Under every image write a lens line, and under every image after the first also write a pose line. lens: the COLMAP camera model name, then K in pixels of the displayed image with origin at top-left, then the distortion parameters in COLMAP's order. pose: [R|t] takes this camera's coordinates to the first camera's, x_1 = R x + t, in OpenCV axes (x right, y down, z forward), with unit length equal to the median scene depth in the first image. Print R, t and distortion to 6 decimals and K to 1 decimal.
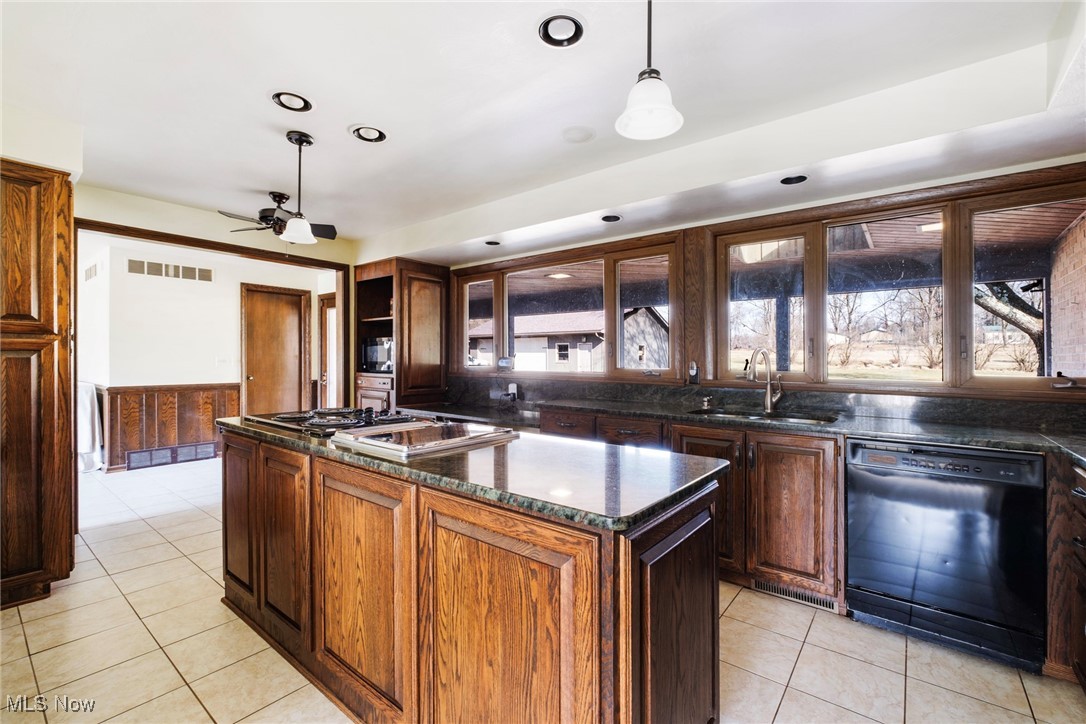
lens RADIAL K [[470.5, 0, 536.9], [0, 470.5, 359.0], [0, 0, 1]] dist [-0.006425, 0.003125]
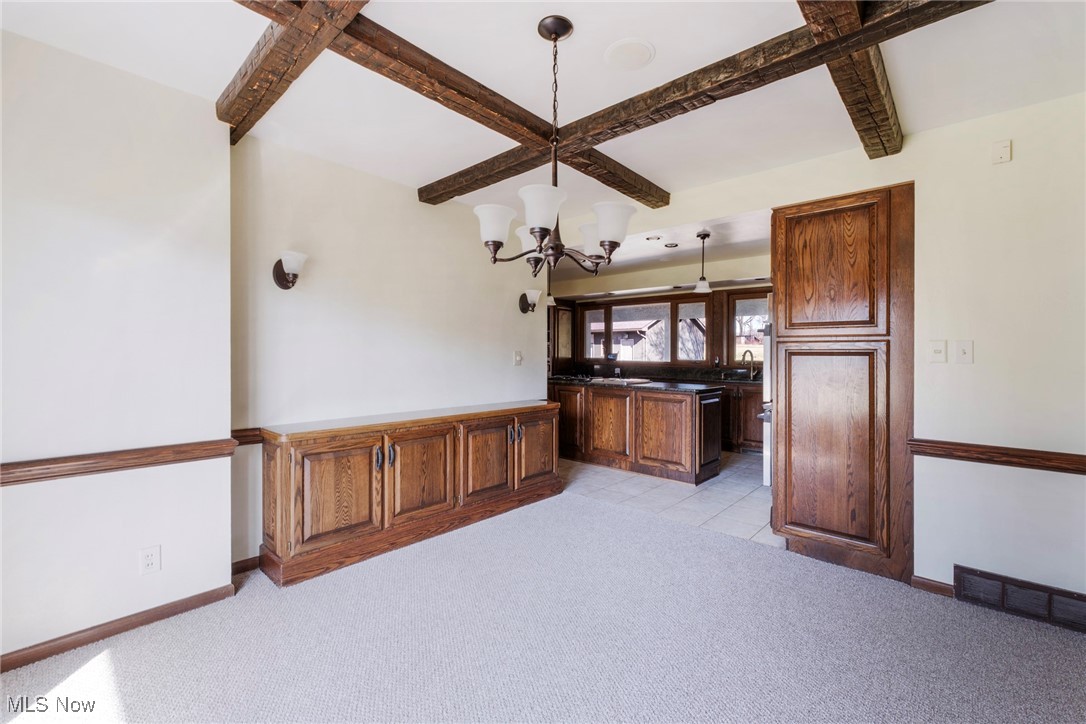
lens RADIAL K [[470.5, 0, 540.3], [0, 470.5, 357.3], [0, 0, 1]] dist [-0.006425, 0.003125]
pose [[0.998637, 0.004040, -0.052040, -0.052974], [-0.003494, 0.999938, 0.010582, -0.001400], [0.052079, -0.010386, 0.998589, -0.174245]]
